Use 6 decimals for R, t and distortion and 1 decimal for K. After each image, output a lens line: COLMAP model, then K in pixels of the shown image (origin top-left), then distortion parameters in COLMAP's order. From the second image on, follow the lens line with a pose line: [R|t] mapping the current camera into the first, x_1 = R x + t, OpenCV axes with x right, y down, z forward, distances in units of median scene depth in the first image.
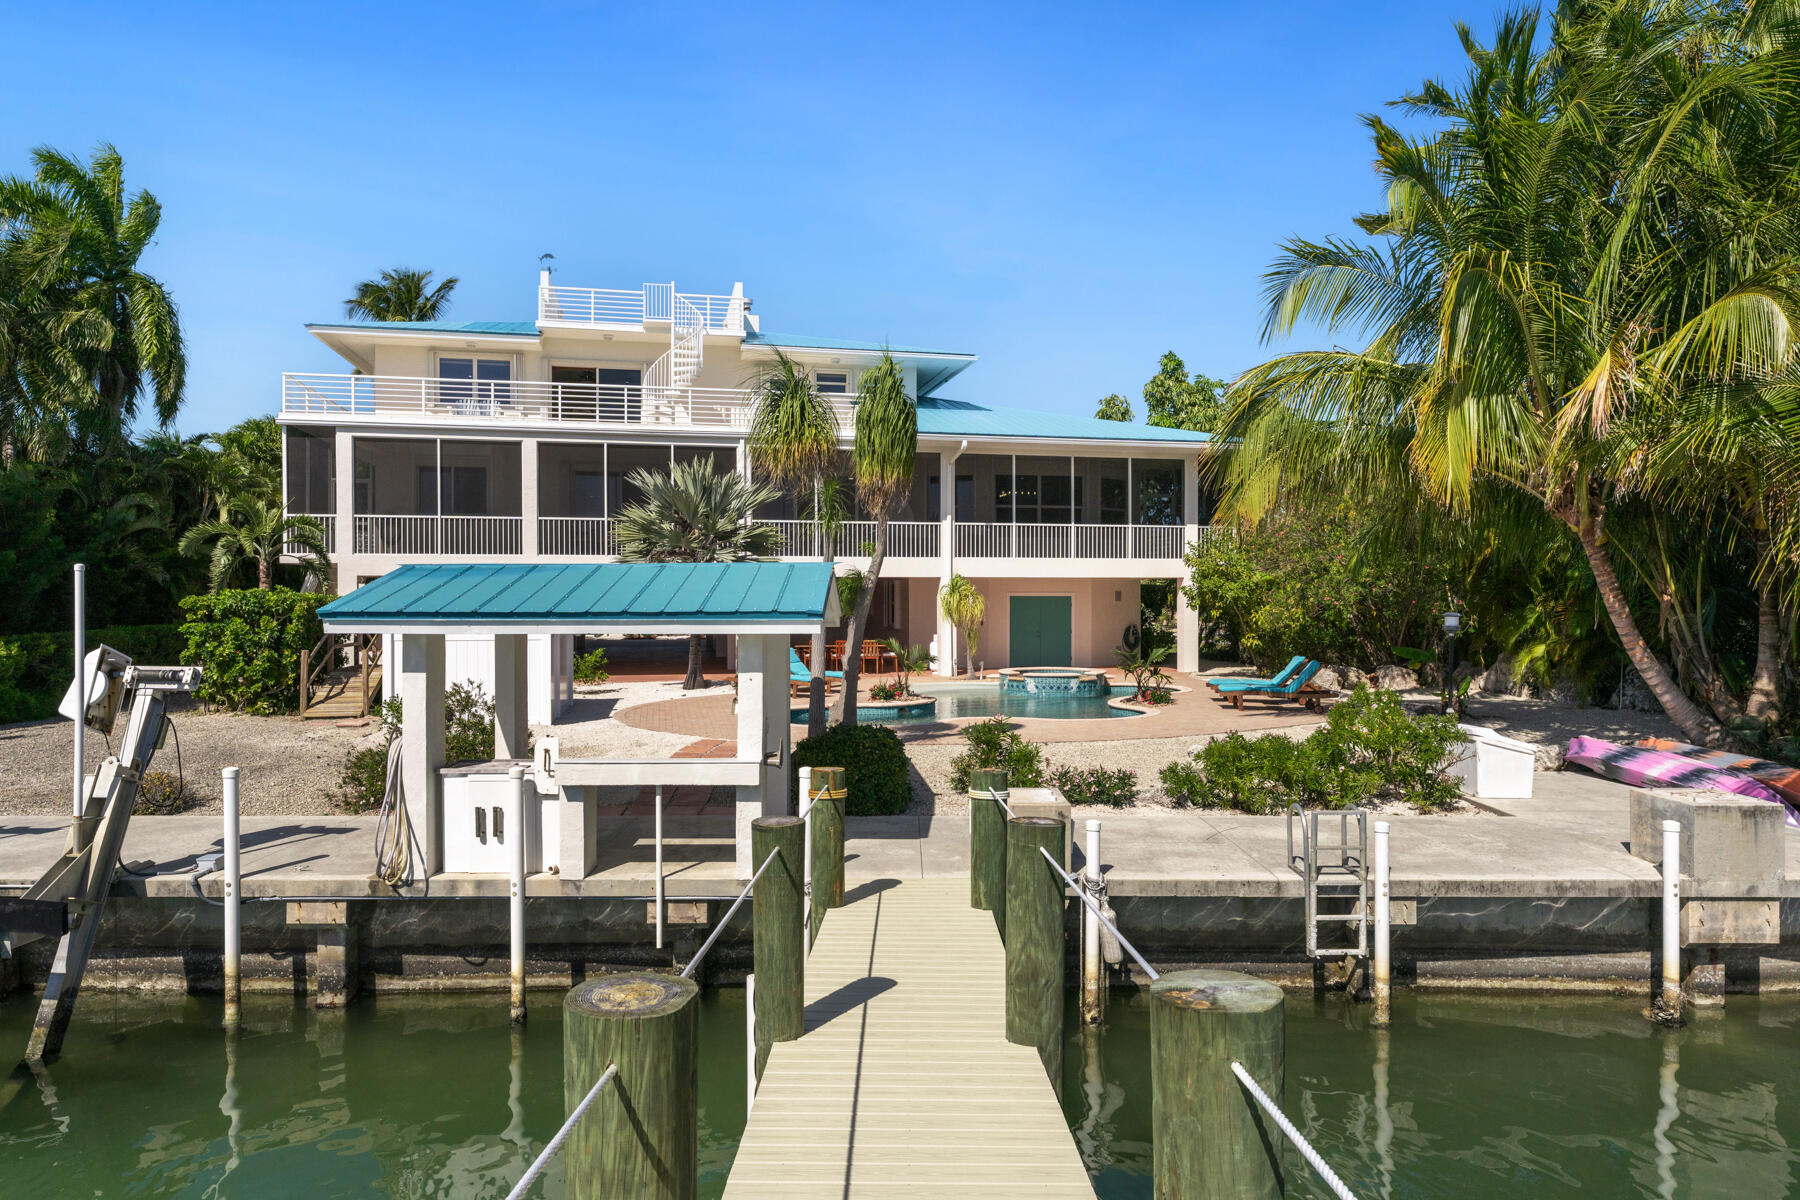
lens RADIAL K [[1238.8, 0, 902.5], [0, 1238.8, 593.3], [0, 0, 1]] dist [0.001693, 0.002897]
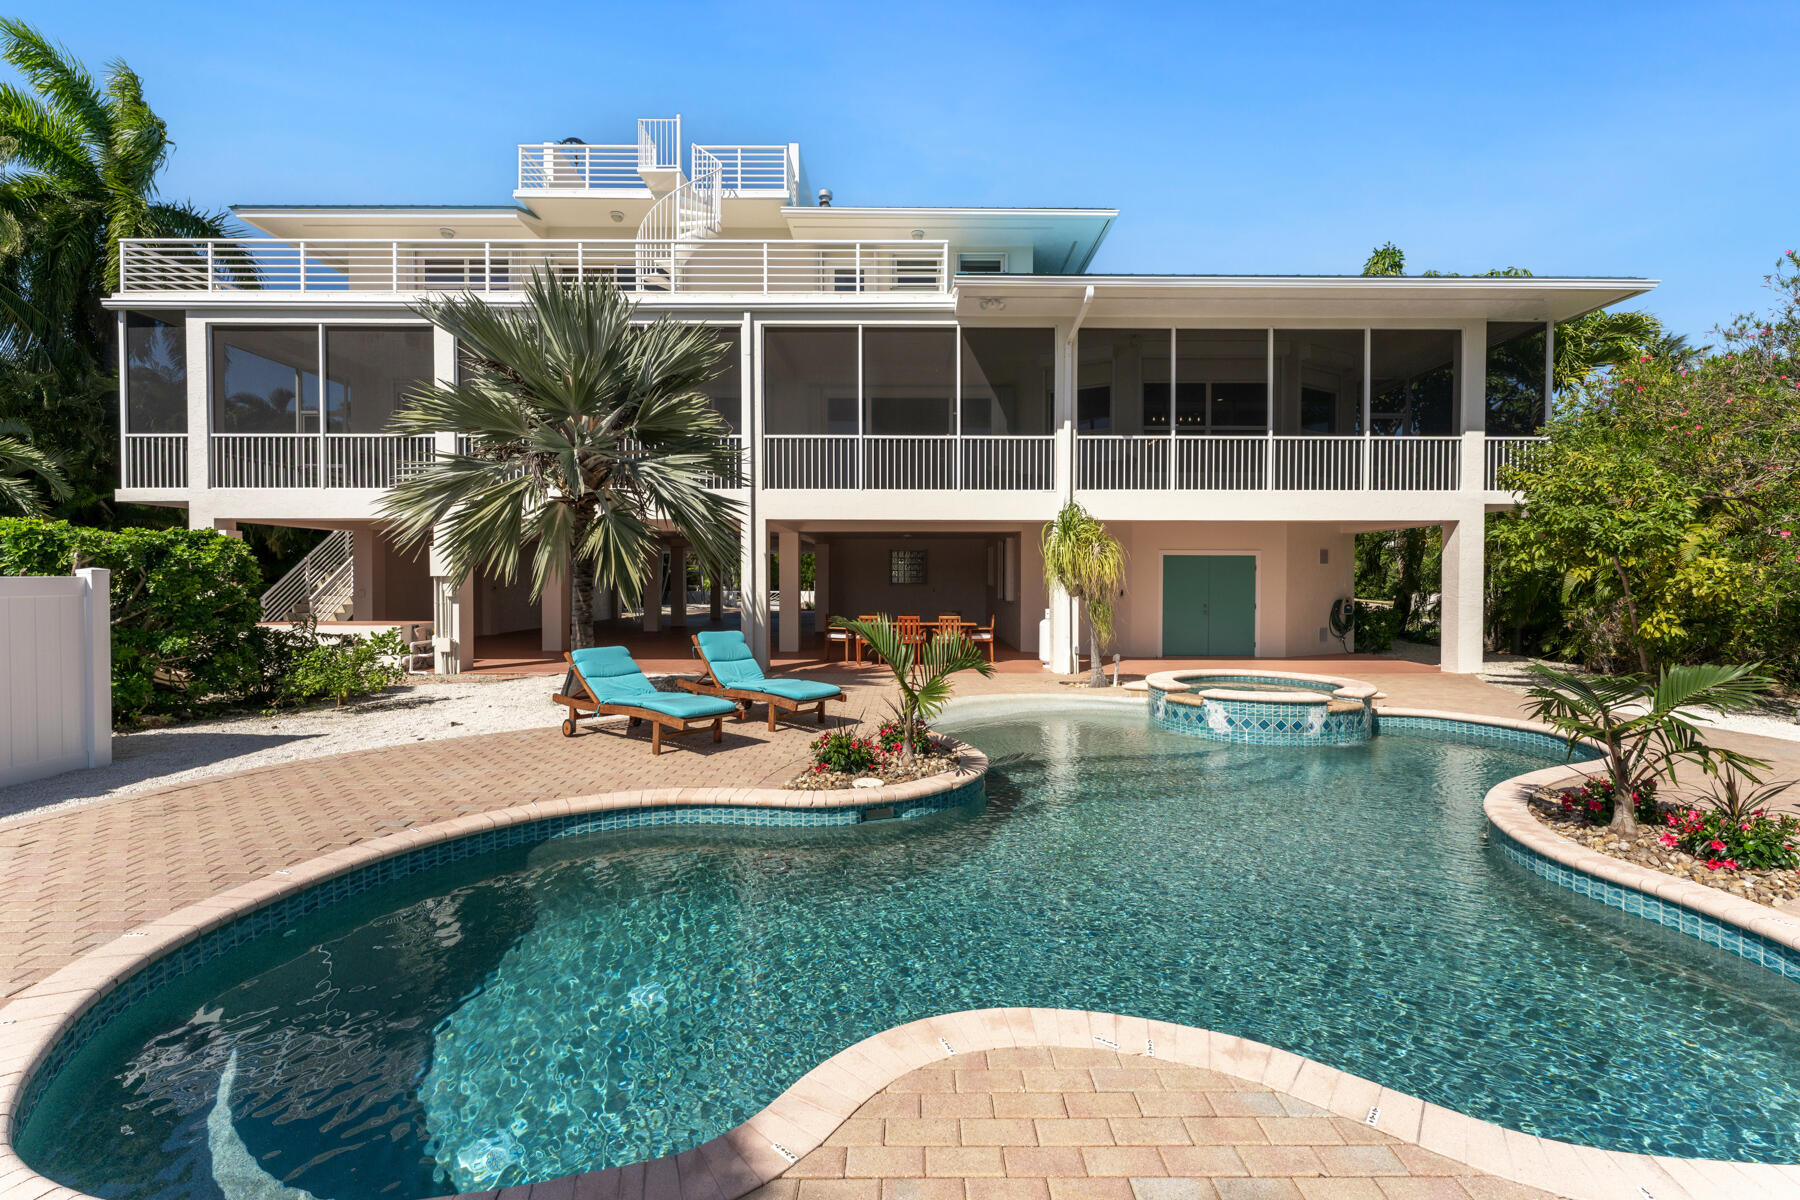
lens RADIAL K [[759.8, 0, 906.1], [0, 759.8, 593.7], [0, 0, 1]] dist [0.005353, -0.001028]
pose [[0.974211, 0.006961, -0.225531, 0.050894], [-0.003254, 0.999854, 0.016803, 0.021330], [0.225615, -0.015635, 0.974091, 0.665613]]
